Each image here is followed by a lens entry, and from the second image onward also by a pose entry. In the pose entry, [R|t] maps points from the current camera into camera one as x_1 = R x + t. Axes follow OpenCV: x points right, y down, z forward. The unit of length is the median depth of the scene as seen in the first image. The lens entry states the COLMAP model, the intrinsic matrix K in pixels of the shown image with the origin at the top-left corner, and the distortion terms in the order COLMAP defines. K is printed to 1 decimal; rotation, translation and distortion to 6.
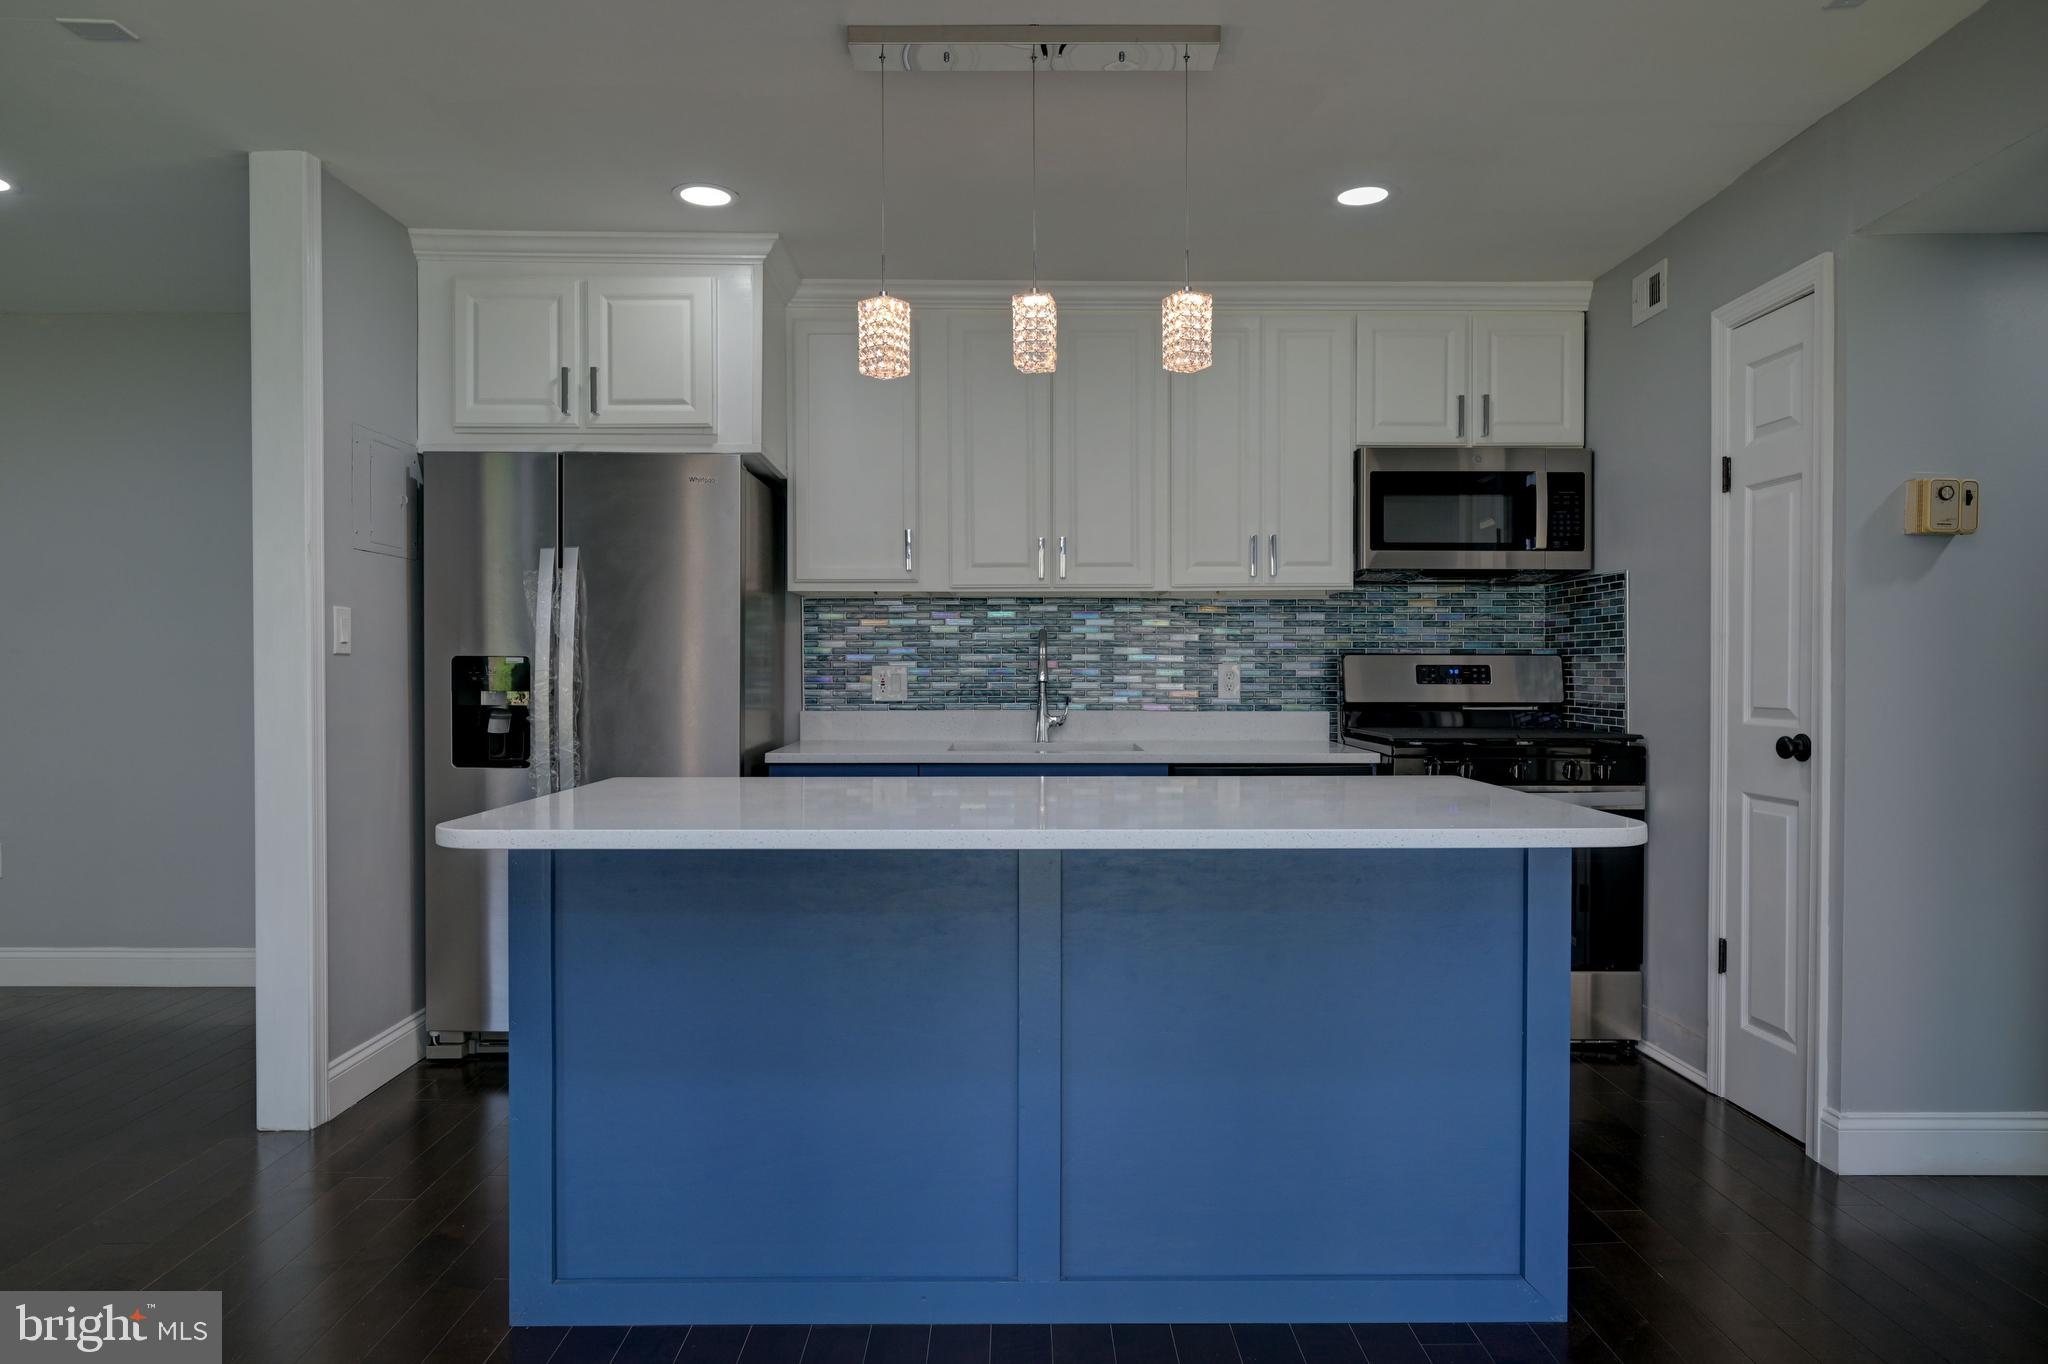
lens RADIAL K [[1249.2, 0, 1027.6], [0, 1249.2, 689.7], [0, 0, 1]] dist [-0.001908, 0.000365]
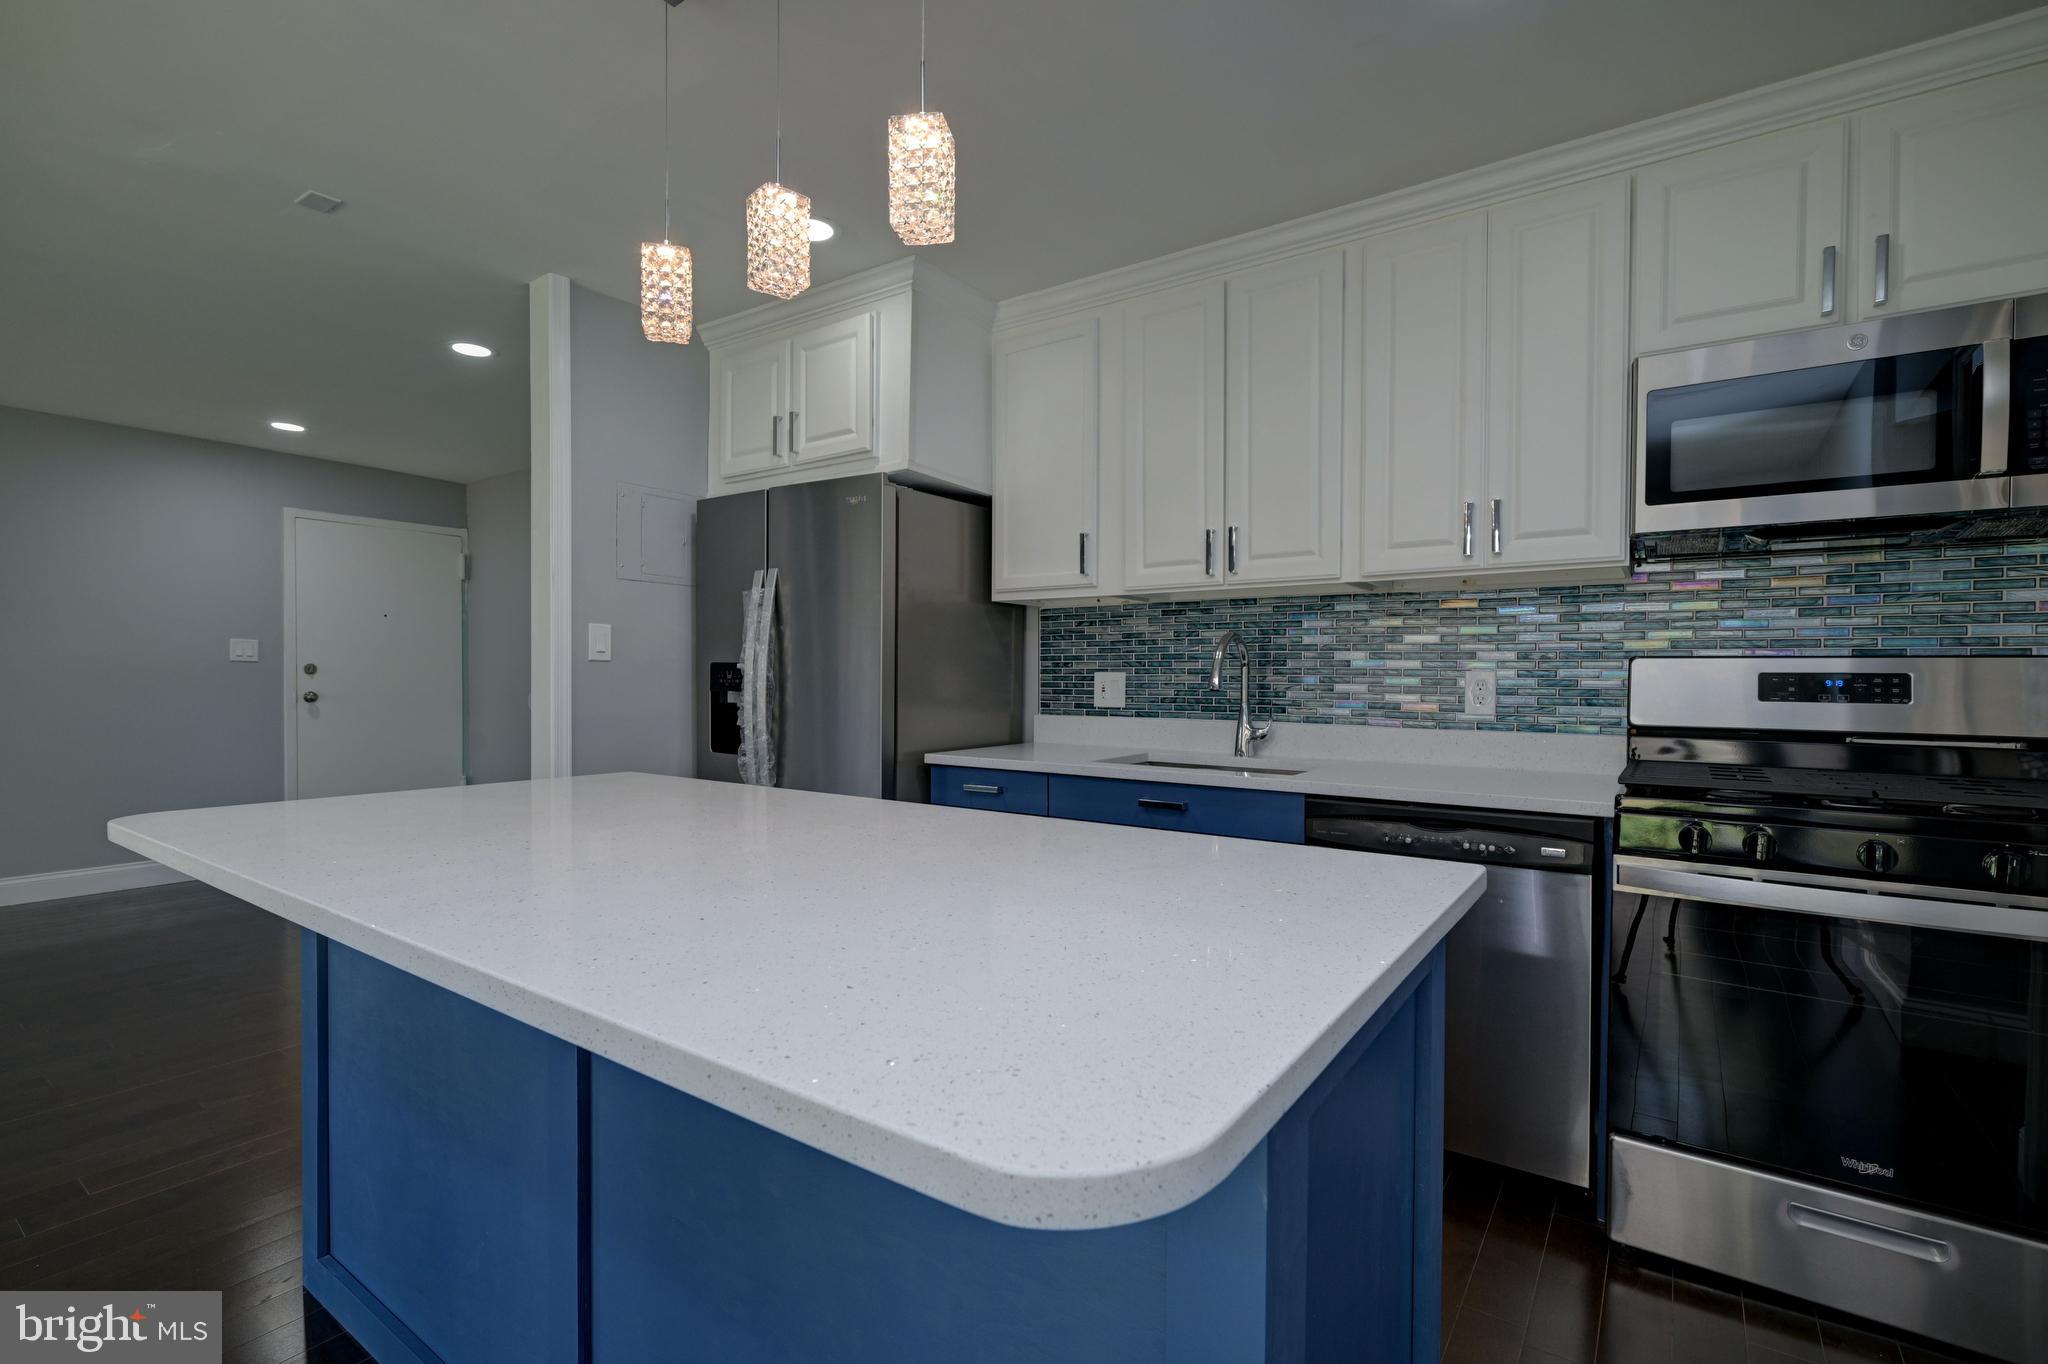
lens RADIAL K [[922.1, 0, 1026.6], [0, 922.1, 690.9], [0, 0, 1]] dist [-0.000706, -0.000137]
pose [[0.813490, 0.013970, -0.581412, 0.268774], [-0.015504, 0.999877, 0.002332, -0.004834], [0.581373, 0.007117, 0.813606, 0.355163]]
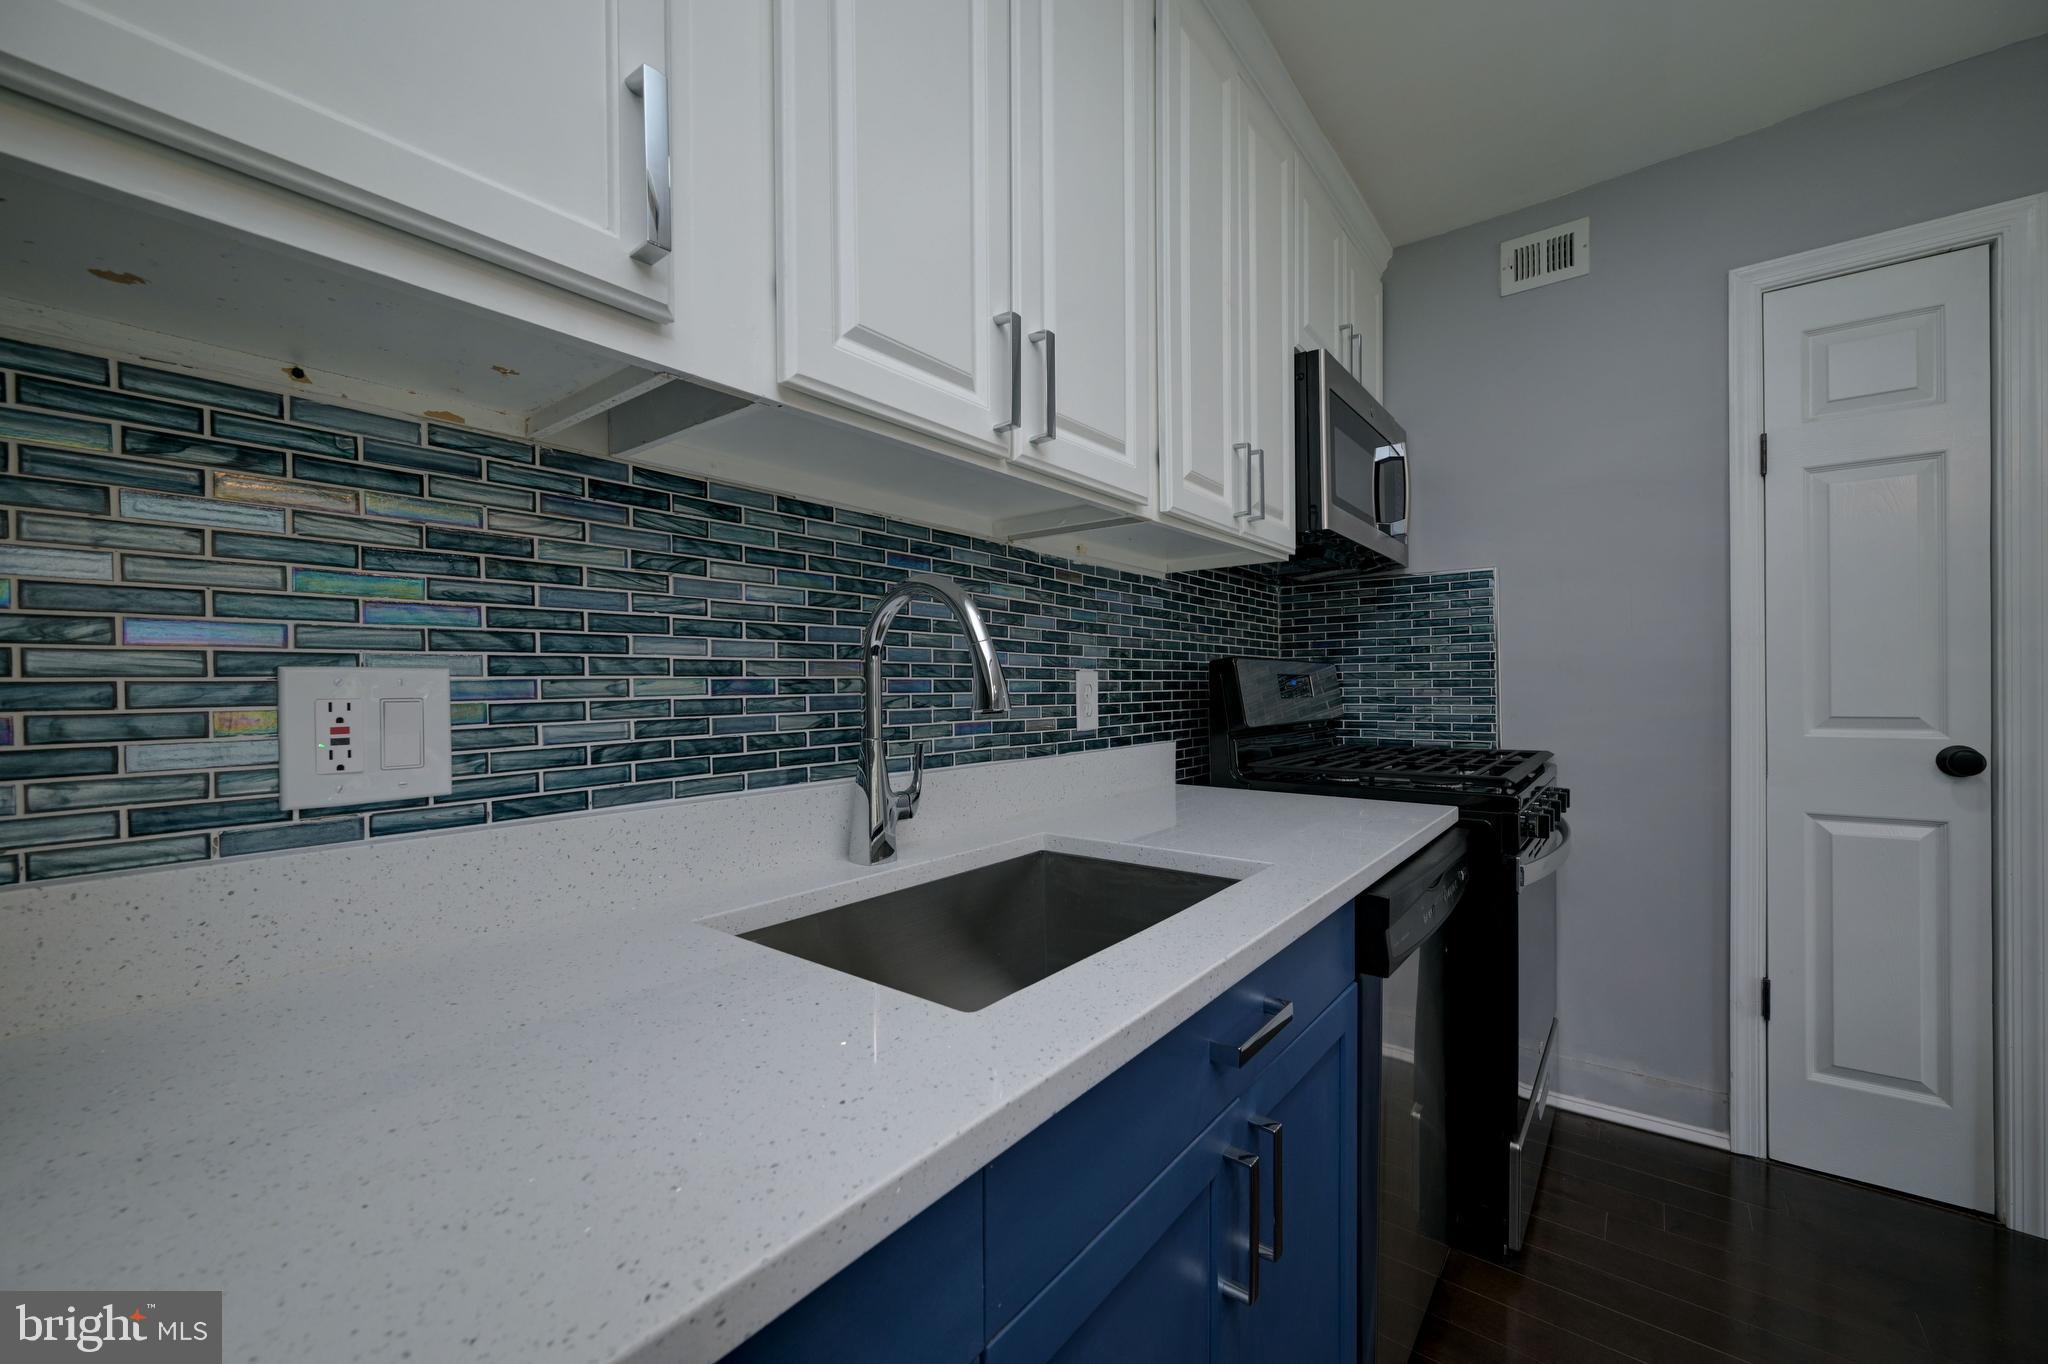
lens RADIAL K [[805.2, 0, 1026.8], [0, 805.2, 691.0], [0, 0, 1]] dist [-0.001222, 0.000452]
pose [[0.618345, -0.011148, 0.785828, -0.158096], [0.022011, 0.999753, -0.003136, -0.010813], [-0.785599, 0.019236, 0.618437, 0.788162]]
